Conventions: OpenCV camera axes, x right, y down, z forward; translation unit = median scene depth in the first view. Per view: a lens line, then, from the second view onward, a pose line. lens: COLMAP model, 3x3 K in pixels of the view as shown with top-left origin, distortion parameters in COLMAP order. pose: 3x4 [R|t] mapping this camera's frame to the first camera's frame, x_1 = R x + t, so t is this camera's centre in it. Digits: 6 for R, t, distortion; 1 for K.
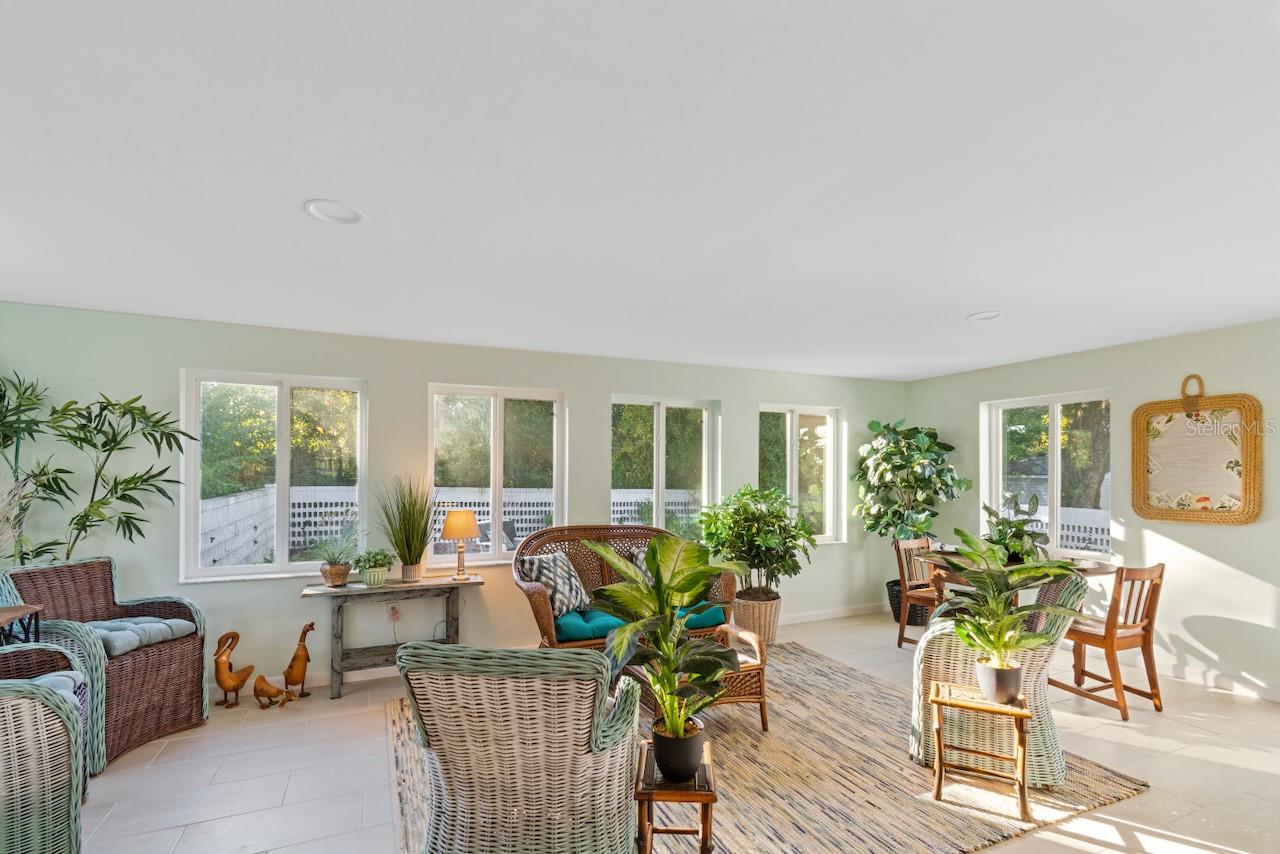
lens RADIAL K [[583.8, 0, 634.7], [0, 583.8, 473.6], [0, 0, 1]] dist [-0.000748, -0.000448]
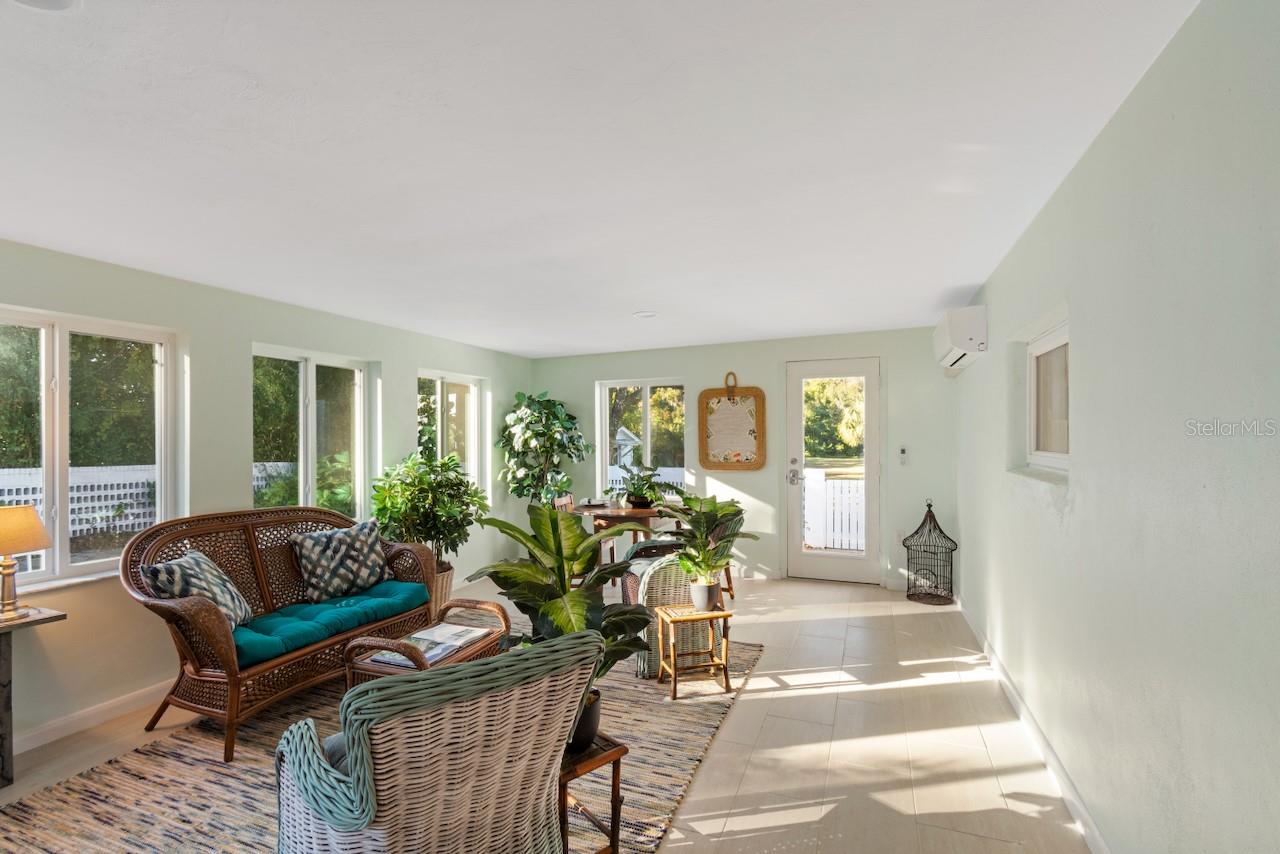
lens RADIAL K [[571.6, 0, 640.7], [0, 571.6, 440.0], [0, 0, 1]] dist [0.000055, -0.000101]
pose [[0.720812, -0.010510, 0.693051, -0.219328], [0.011670, 0.999927, 0.003026, -0.001714], [-0.693033, 0.005907, 0.720882, 0.094476]]
